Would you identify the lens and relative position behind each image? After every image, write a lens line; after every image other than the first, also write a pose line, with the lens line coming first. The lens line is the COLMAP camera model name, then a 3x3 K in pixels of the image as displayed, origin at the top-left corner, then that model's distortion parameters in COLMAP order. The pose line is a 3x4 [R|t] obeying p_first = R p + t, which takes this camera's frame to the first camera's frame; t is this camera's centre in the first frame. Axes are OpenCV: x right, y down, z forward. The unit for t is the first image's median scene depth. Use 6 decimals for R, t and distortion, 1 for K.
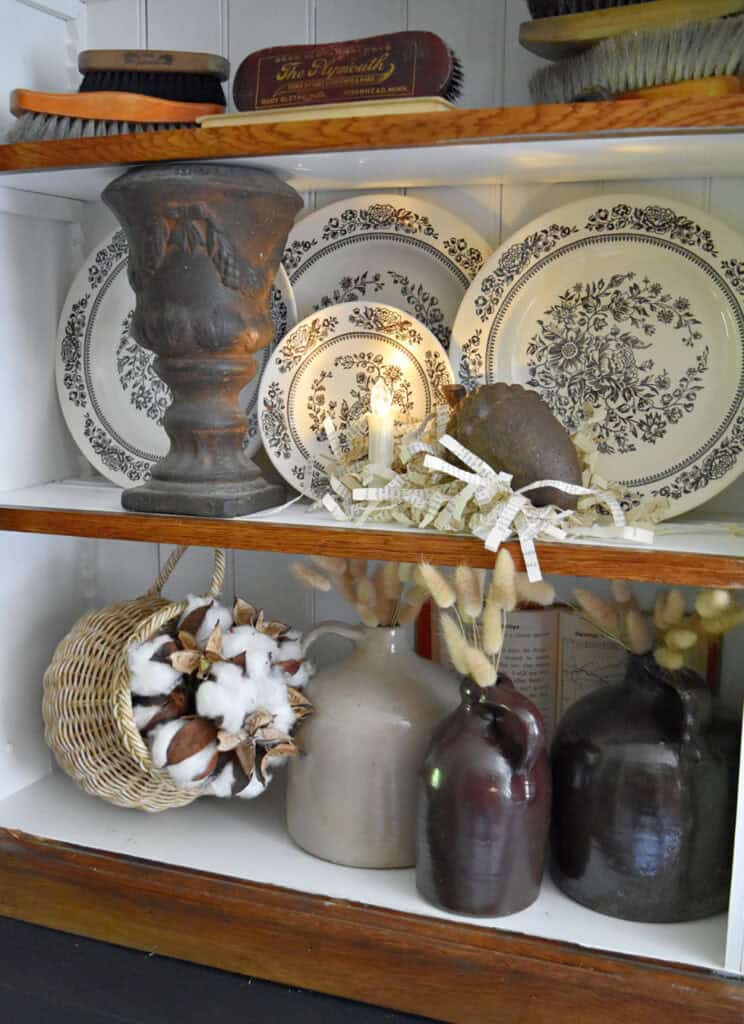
lens RADIAL K [[1136.6, 0, 375.3], [0, 1136.6, 567.8], [0, 0, 1]] dist [-0.078844, 0.000000]
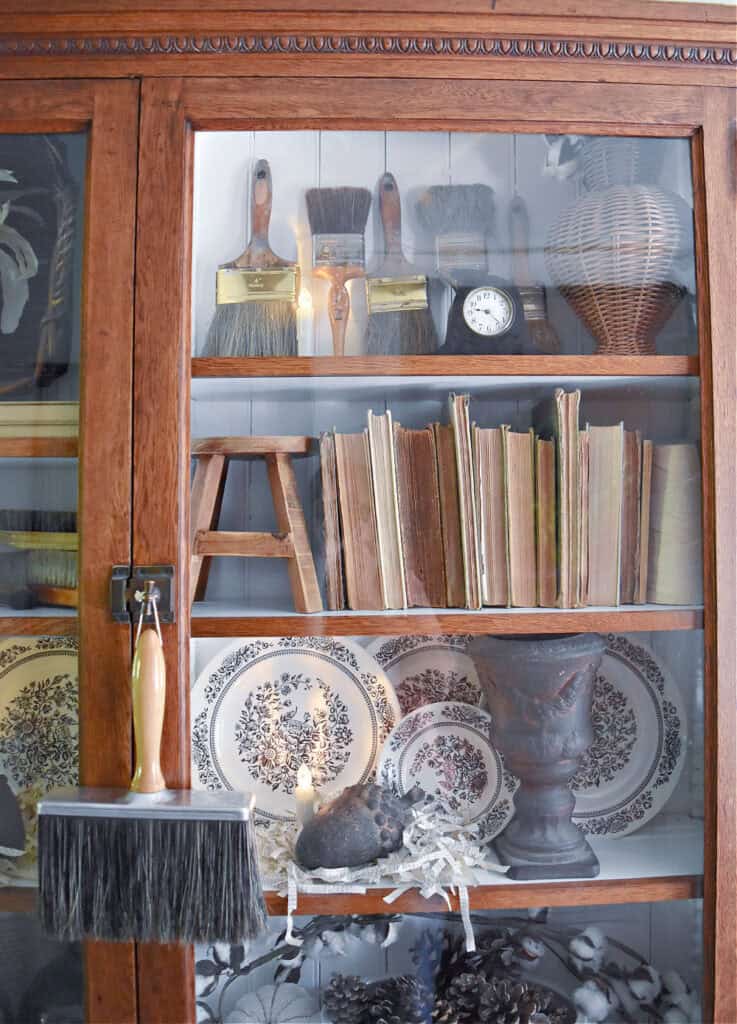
lens RADIAL K [[873.6, 0, 367.7], [0, 873.6, 470.9], [0, 0, 1]] dist [-0.098864, 0.025022]
pose [[0.918965, 0.006237, 0.394290, 0.138410], [0.090290, 0.969985, -0.225780, -0.227630], [-0.383864, 0.243084, 0.890819, -0.284063]]
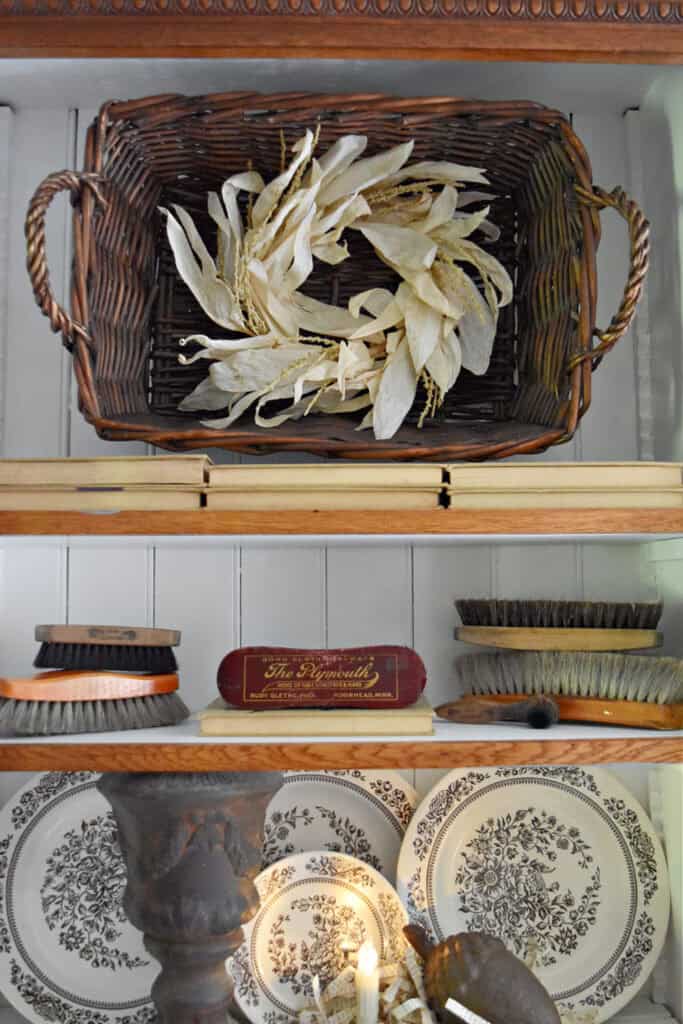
lens RADIAL K [[1034.7, 0, 346.5], [0, 1034.7, 516.1], [0, 0, 1]] dist [-0.065765, 0.000000]
pose [[0.917744, 0.013931, 0.396929, -0.402555], [0.092121, 0.964665, -0.246849, -0.308915], [-0.386342, 0.263109, 0.884032, 0.006033]]
